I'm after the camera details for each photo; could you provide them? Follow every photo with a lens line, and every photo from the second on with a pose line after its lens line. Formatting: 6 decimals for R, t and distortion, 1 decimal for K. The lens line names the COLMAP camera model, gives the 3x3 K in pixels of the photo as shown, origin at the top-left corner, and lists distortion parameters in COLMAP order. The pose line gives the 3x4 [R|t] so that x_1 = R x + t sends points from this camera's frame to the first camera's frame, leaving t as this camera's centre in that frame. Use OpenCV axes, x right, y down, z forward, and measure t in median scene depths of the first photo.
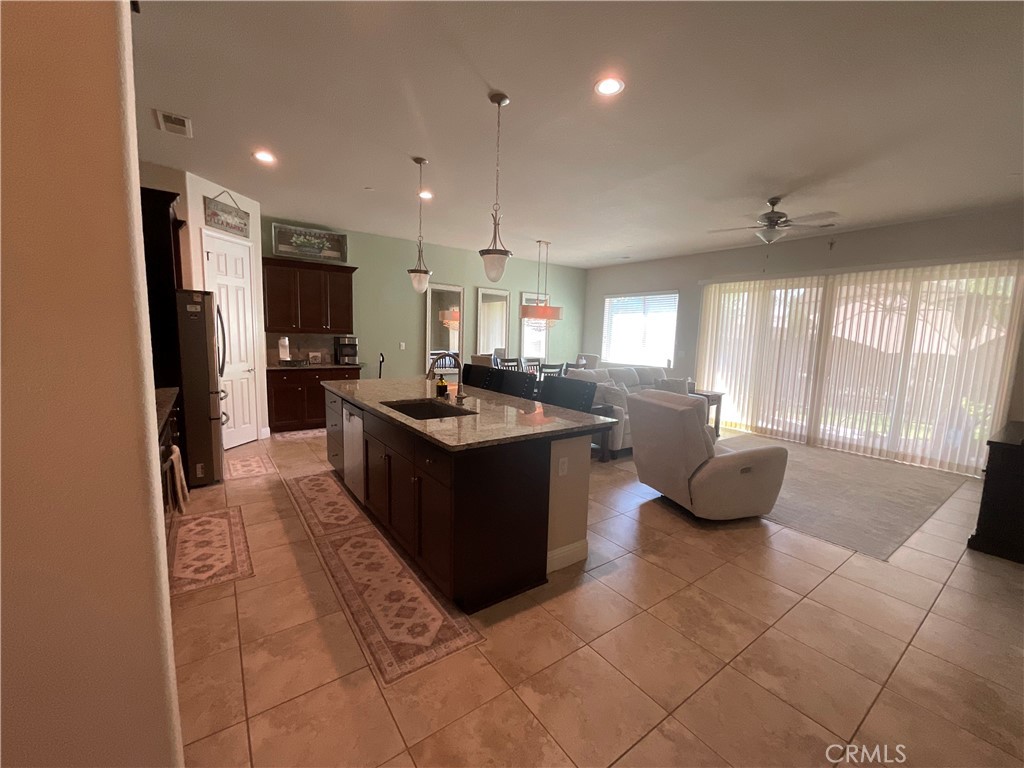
lens RADIAL K [[416.6, 0, 512.0], [0, 416.6, 384.0], [0, 0, 1]] dist [-0.002321, 0.000070]
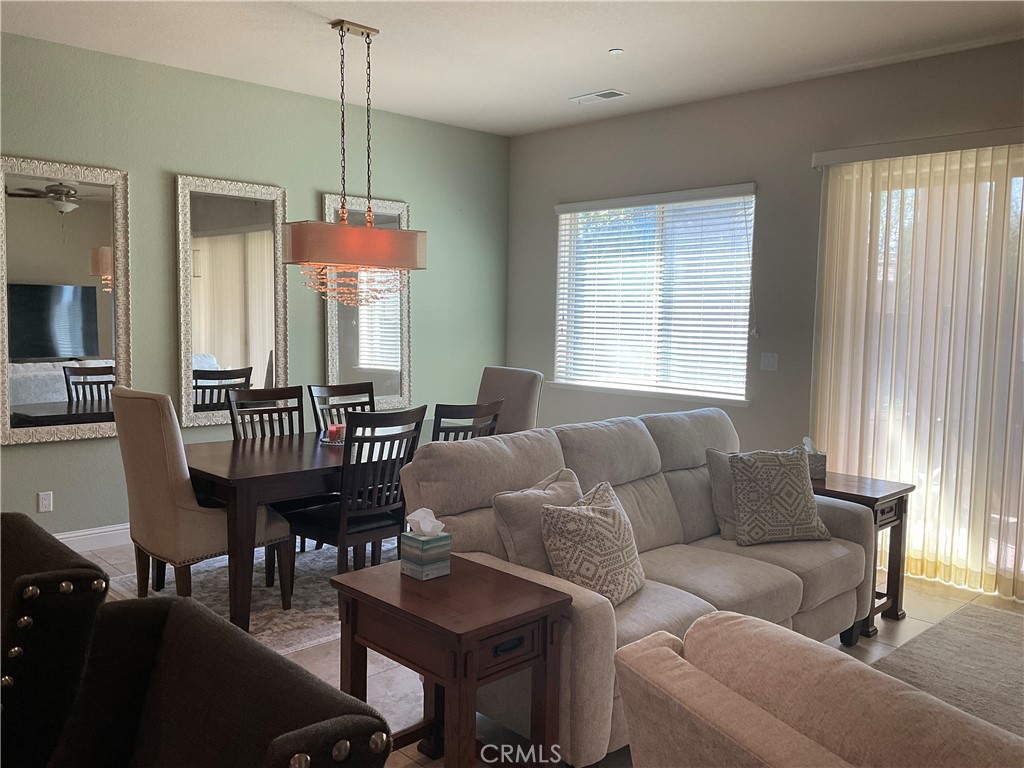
lens RADIAL K [[866.6, 0, 512.0], [0, 866.6, 384.0], [0, 0, 1]] dist [0.155070, -0.259562]
pose [[0.989972, -0.026642, 0.138732, 0.093520], [0.031120, 0.999059, -0.030213, -0.042375], [-0.137796, 0.034227, 0.989869, 0.319886]]
